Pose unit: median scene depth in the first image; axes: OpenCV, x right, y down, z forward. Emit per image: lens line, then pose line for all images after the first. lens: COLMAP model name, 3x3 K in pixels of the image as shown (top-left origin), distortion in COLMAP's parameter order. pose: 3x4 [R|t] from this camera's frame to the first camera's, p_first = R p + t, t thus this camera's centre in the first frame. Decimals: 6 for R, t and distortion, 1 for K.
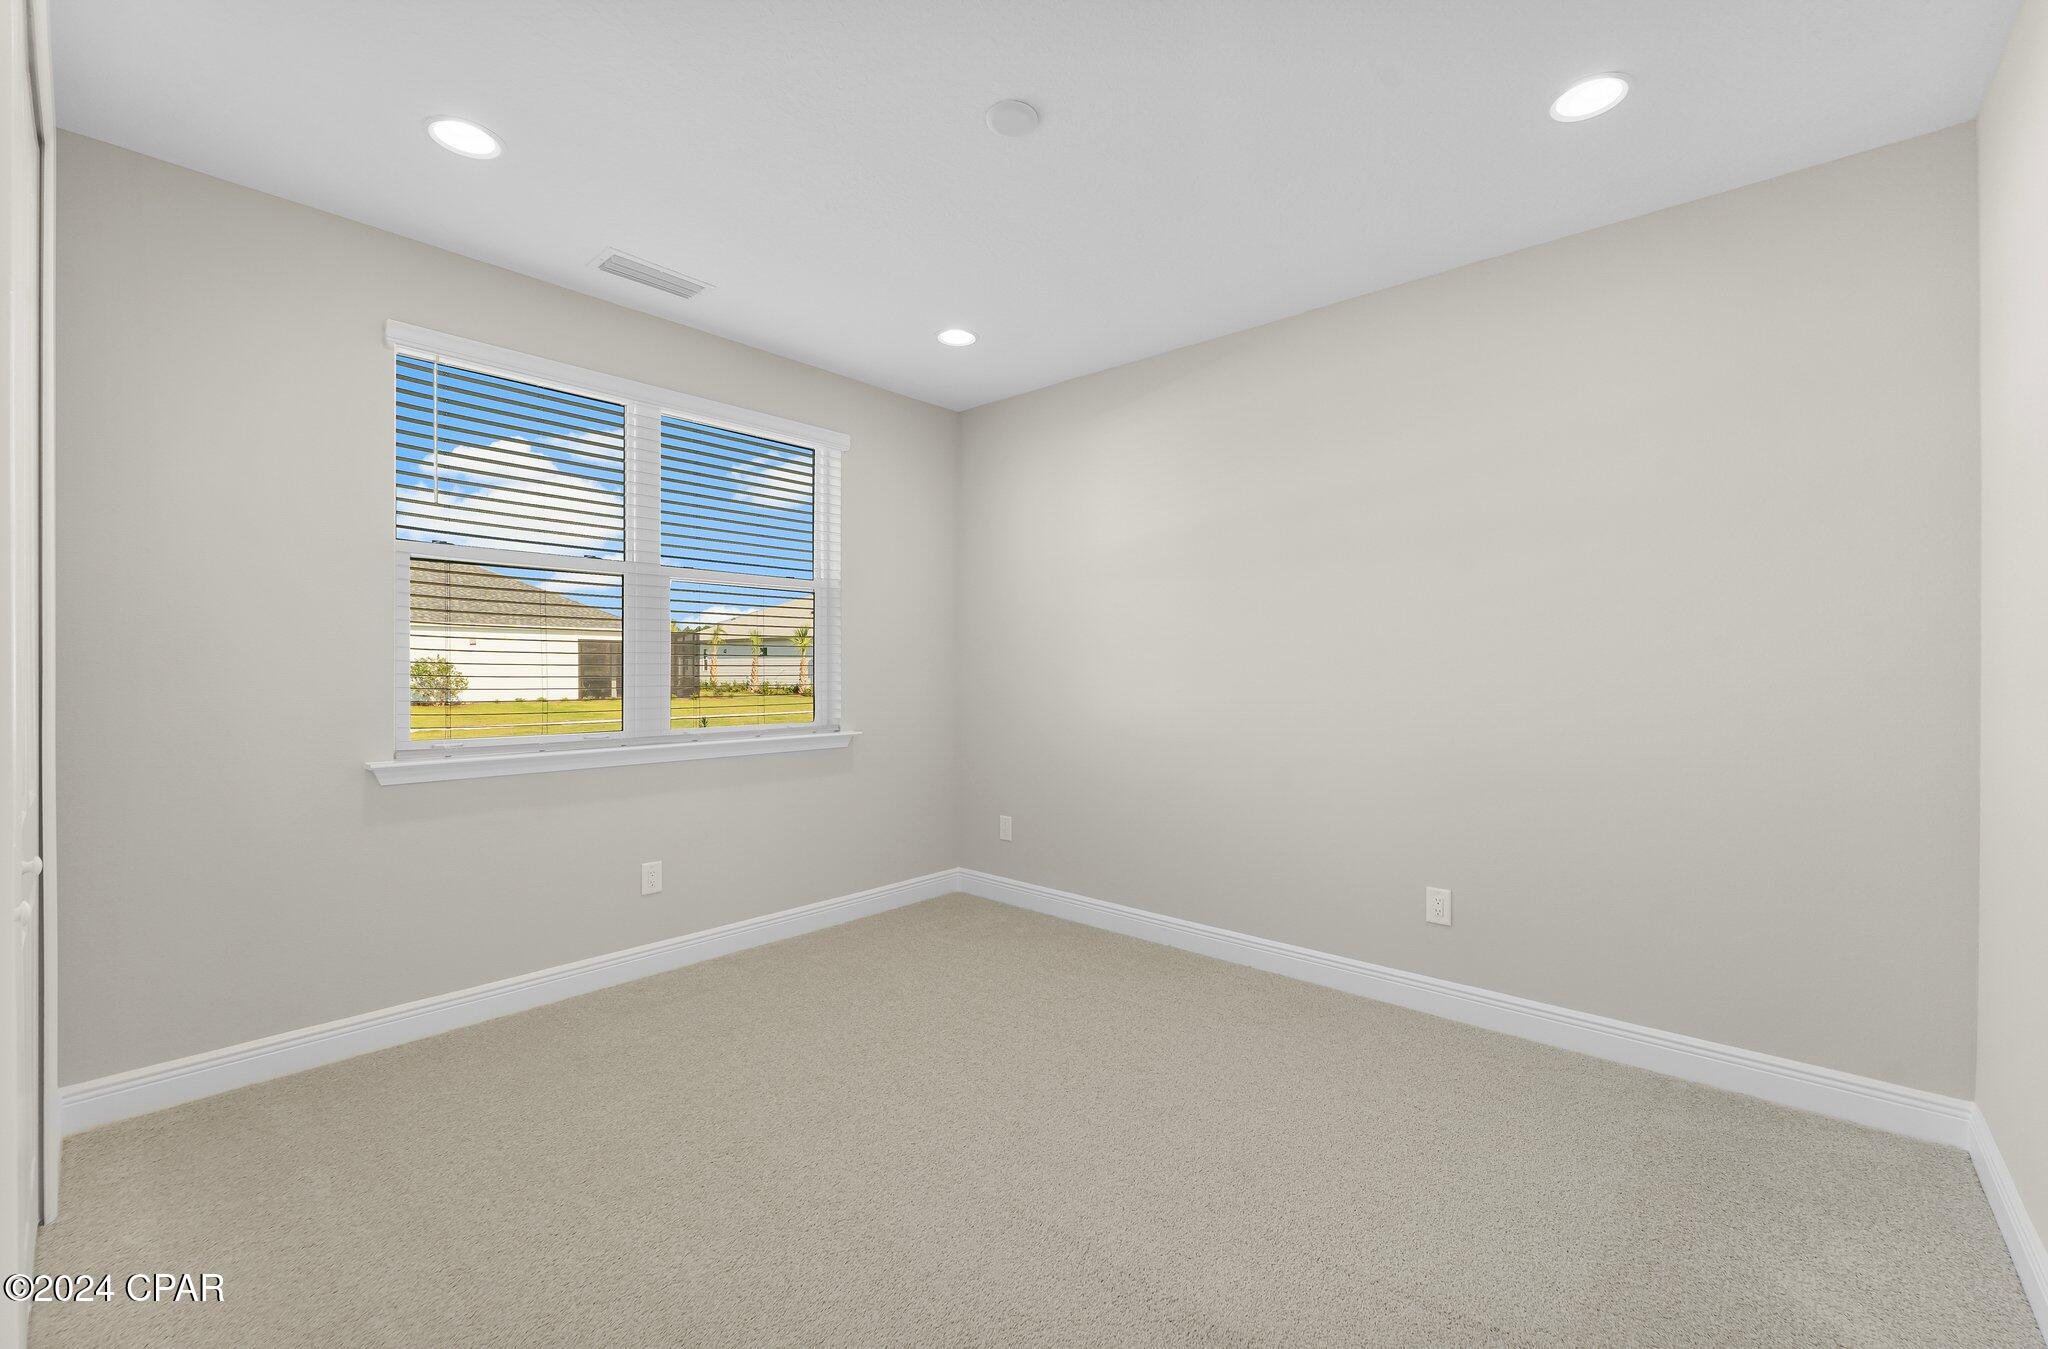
lens RADIAL K [[858.9, 0, 1025.3], [0, 858.9, 657.4], [0, 0, 1]] dist [0.000092, 0.000024]
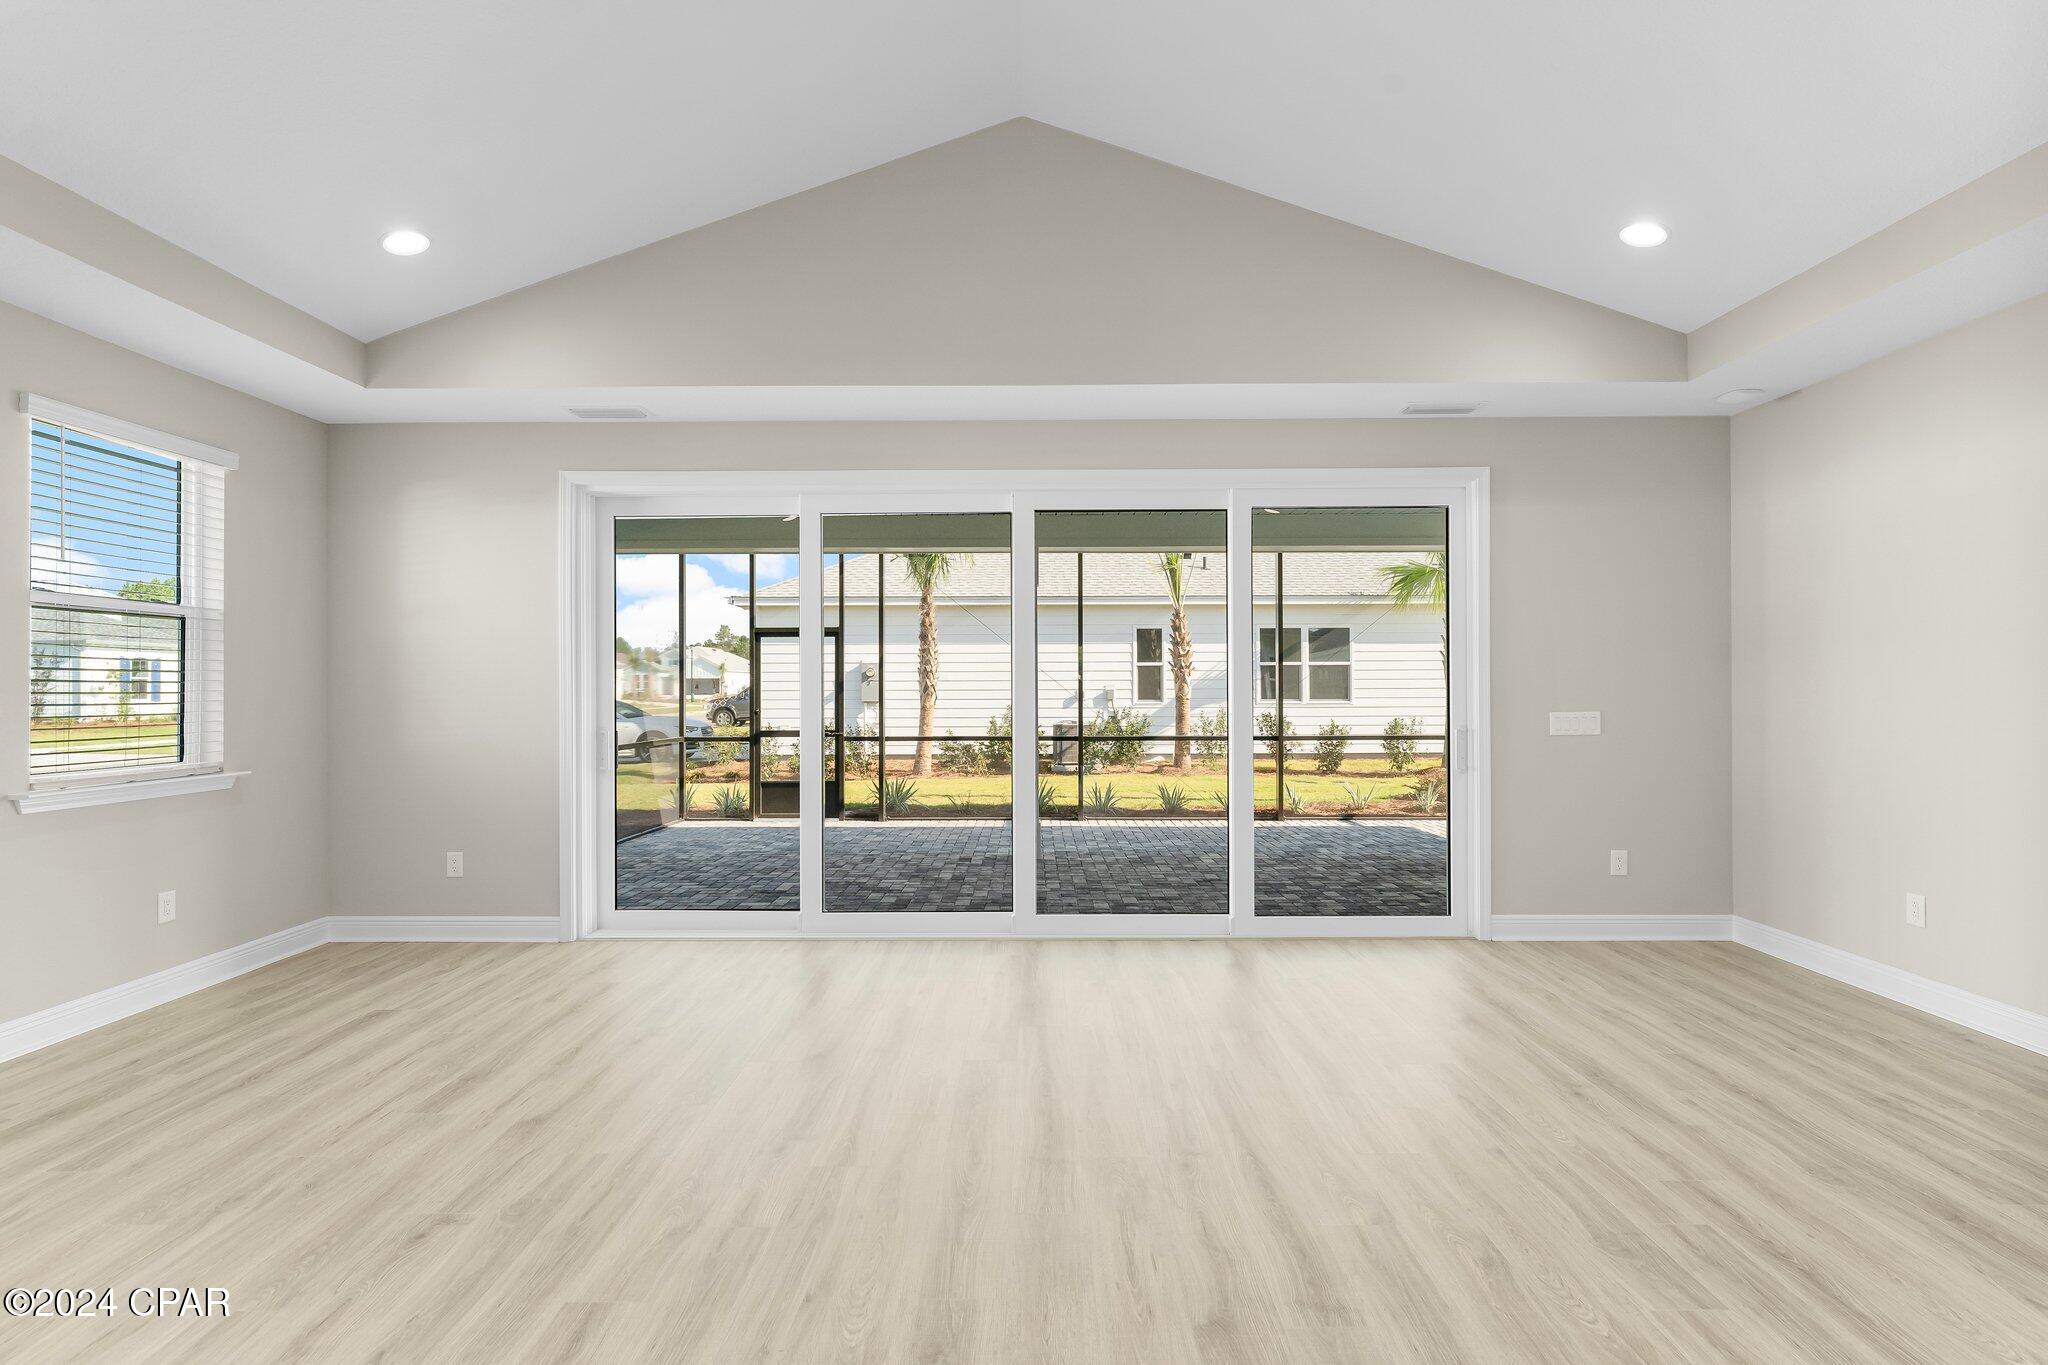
lens RADIAL K [[1001.8, 0, 1027.3], [0, 1001.8, 680.4], [0, 0, 1]] dist [-0.003355, 0.000218]
pose [[0.734751, 0.003227, 0.678330, -0.306032], [0.001879, 0.999975, -0.006793, -0.005071], [-0.678335, 0.006266, 0.734726, -0.377080]]
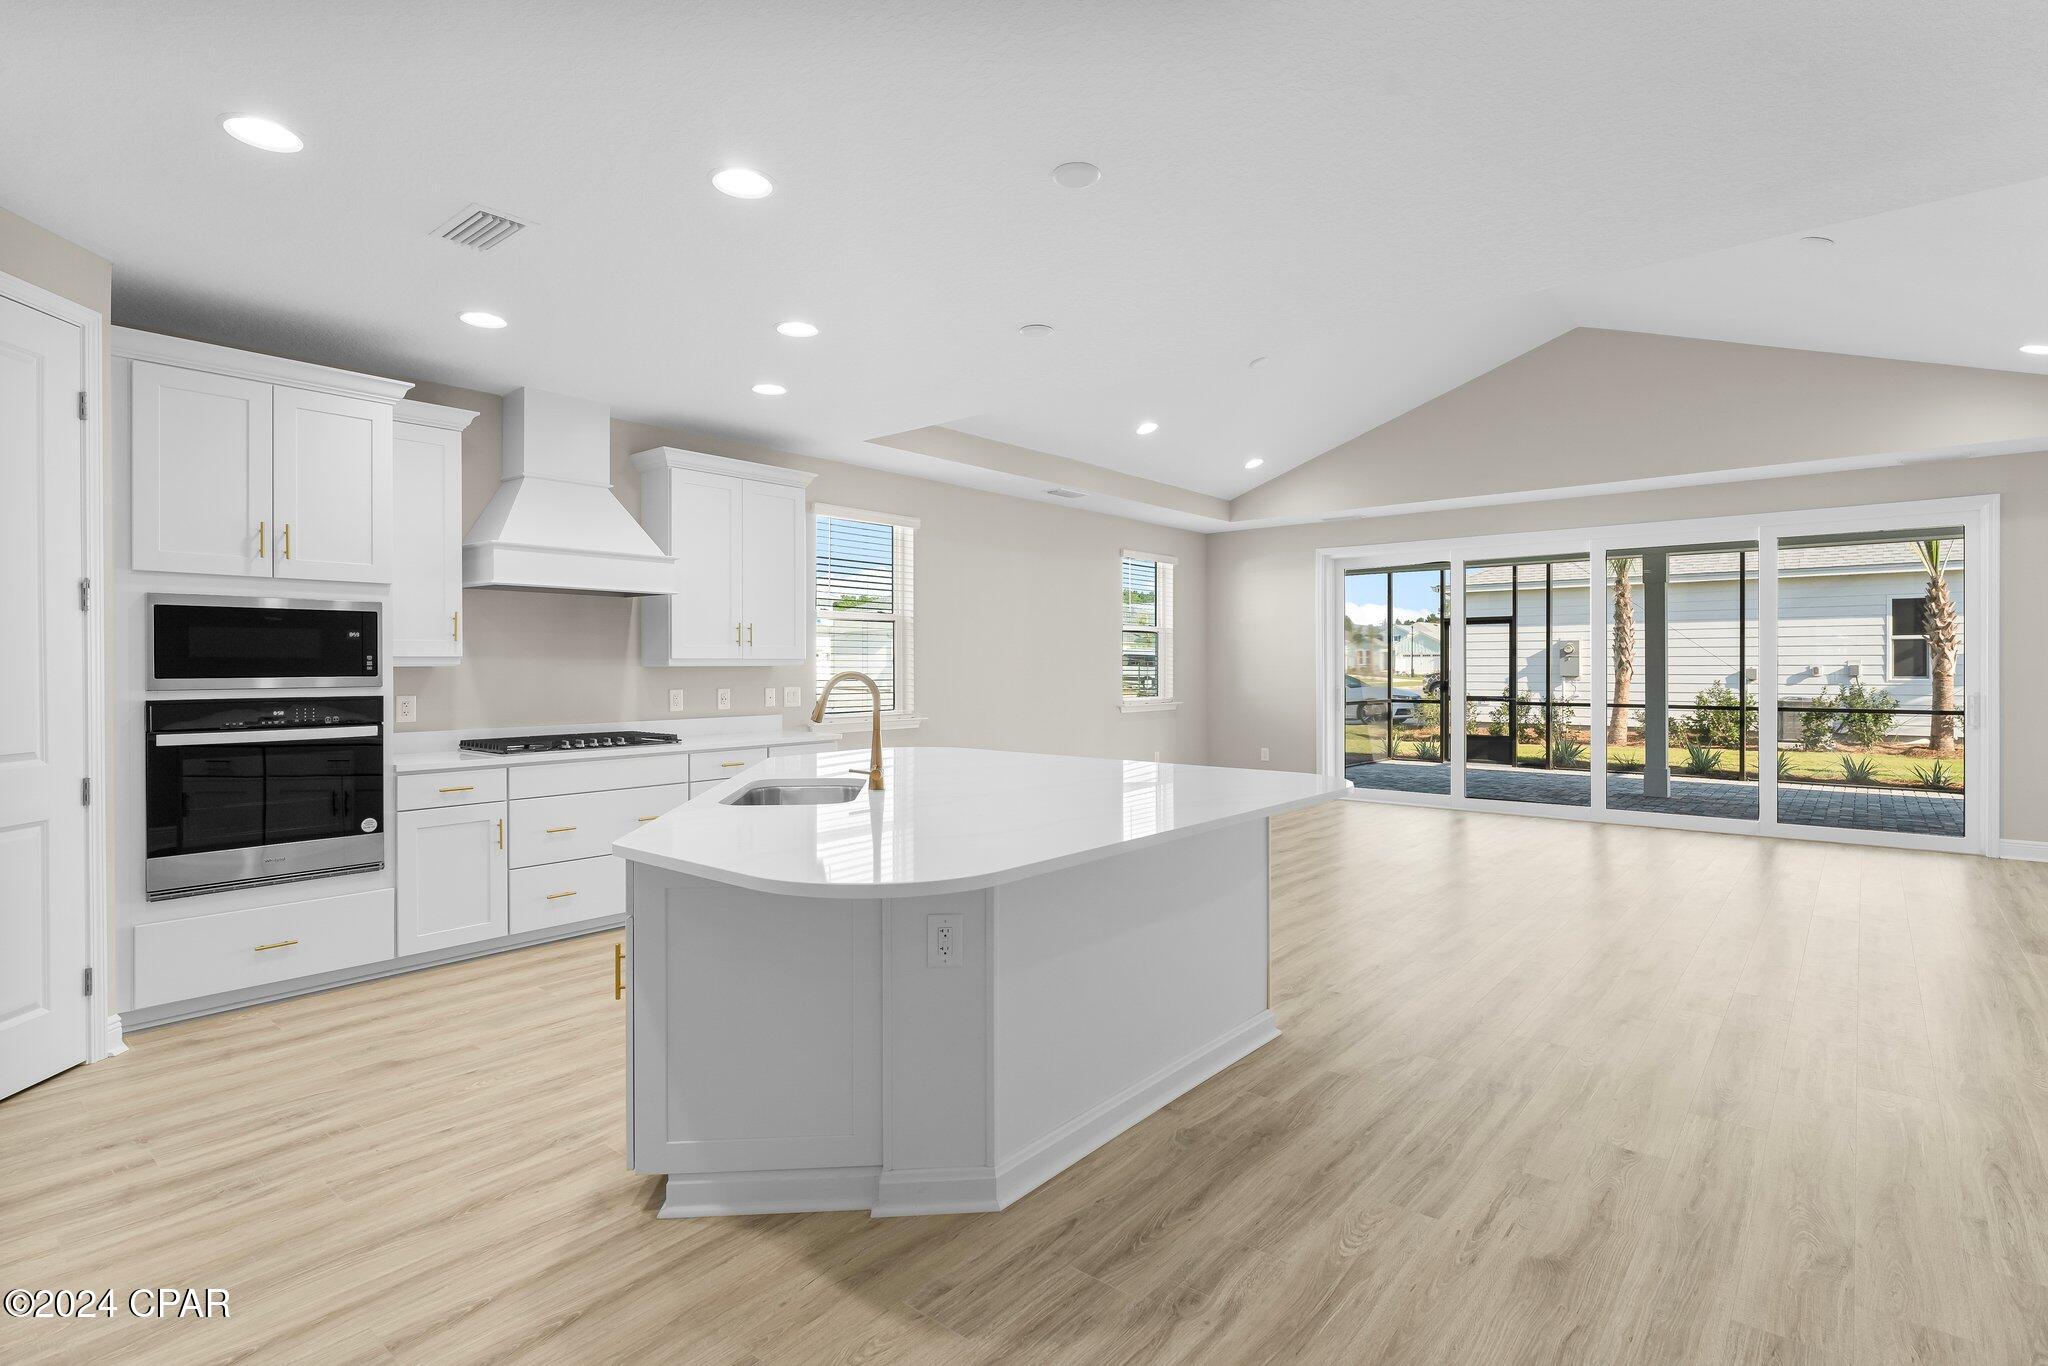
lens RADIAL K [[1001.8, 0, 1029.1], [0, 1001.8, 676.3], [0, 0, 1]] dist [-0.003355, 0.000218]
pose [[0.998470, -0.003050, 0.055210, -0.680993], [0.002389, 0.999925, 0.012043, -0.006434], [-0.055243, -0.011892, 0.998402, -1.351278]]
